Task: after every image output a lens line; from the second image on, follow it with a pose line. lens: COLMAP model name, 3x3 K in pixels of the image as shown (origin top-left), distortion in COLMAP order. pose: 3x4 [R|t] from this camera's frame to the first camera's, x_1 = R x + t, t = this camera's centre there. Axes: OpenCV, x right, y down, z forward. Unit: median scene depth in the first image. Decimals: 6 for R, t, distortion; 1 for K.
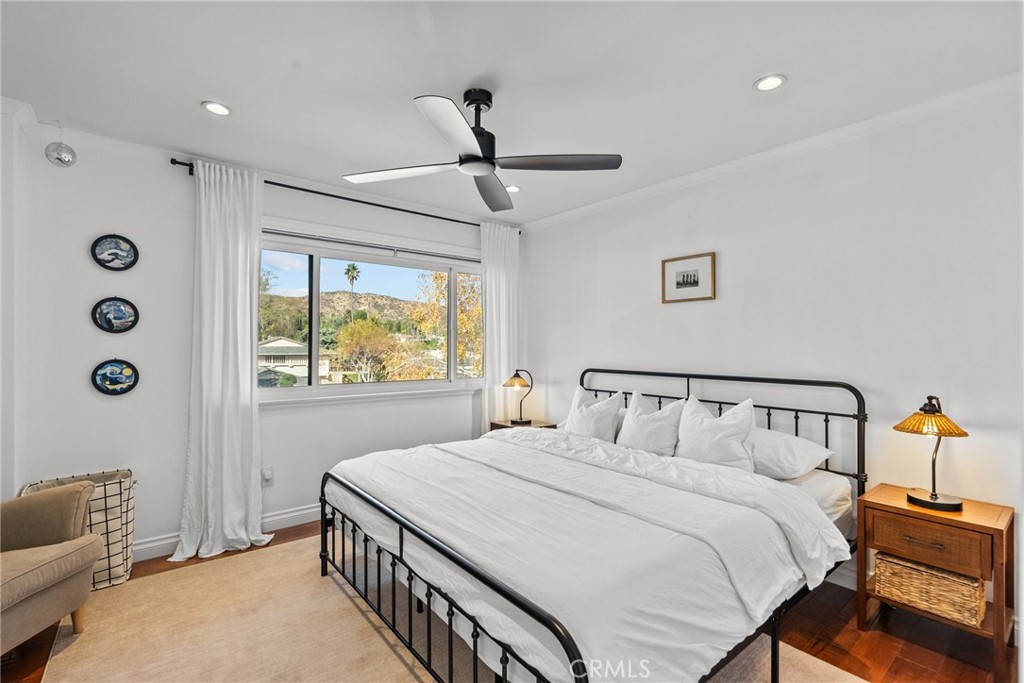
lens RADIAL K [[465.8, 0, 513.0], [0, 465.8, 344.9], [0, 0, 1]] dist [-0.010741, 0.006995]
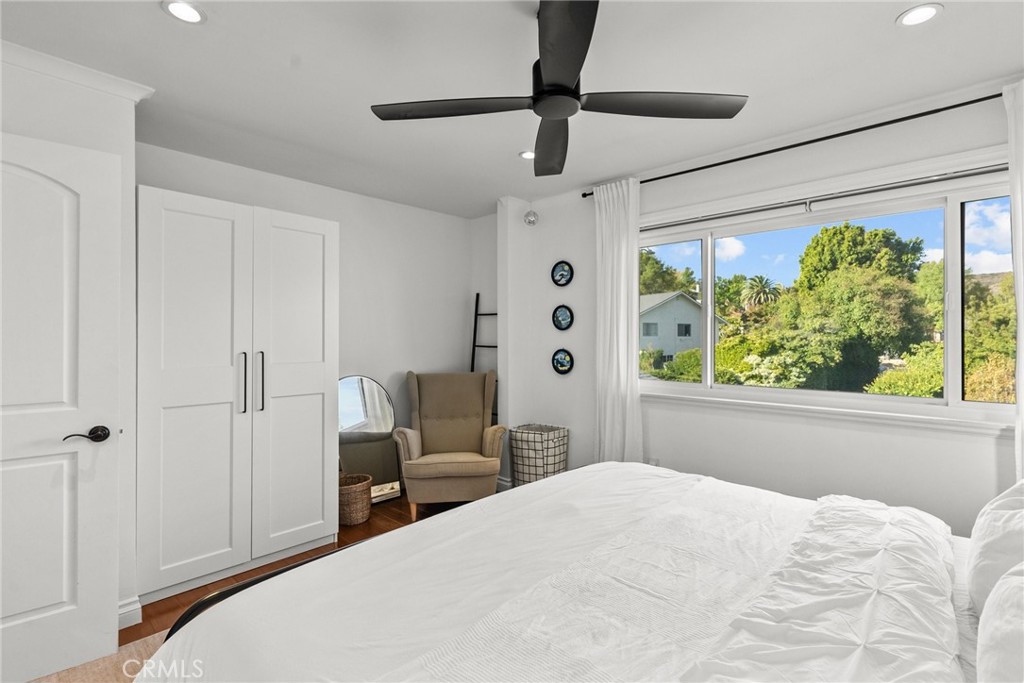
lens RADIAL K [[465.8, 0, 513.6], [0, 465.8, 338.0], [0, 0, 1]] dist [-0.010741, 0.006995]
pose [[0.141311, -0.006294, -0.989945, 0.525082], [-0.002281, 0.999975, -0.006684, 0.007472], [0.989963, 0.003202, 0.141293, 0.651013]]
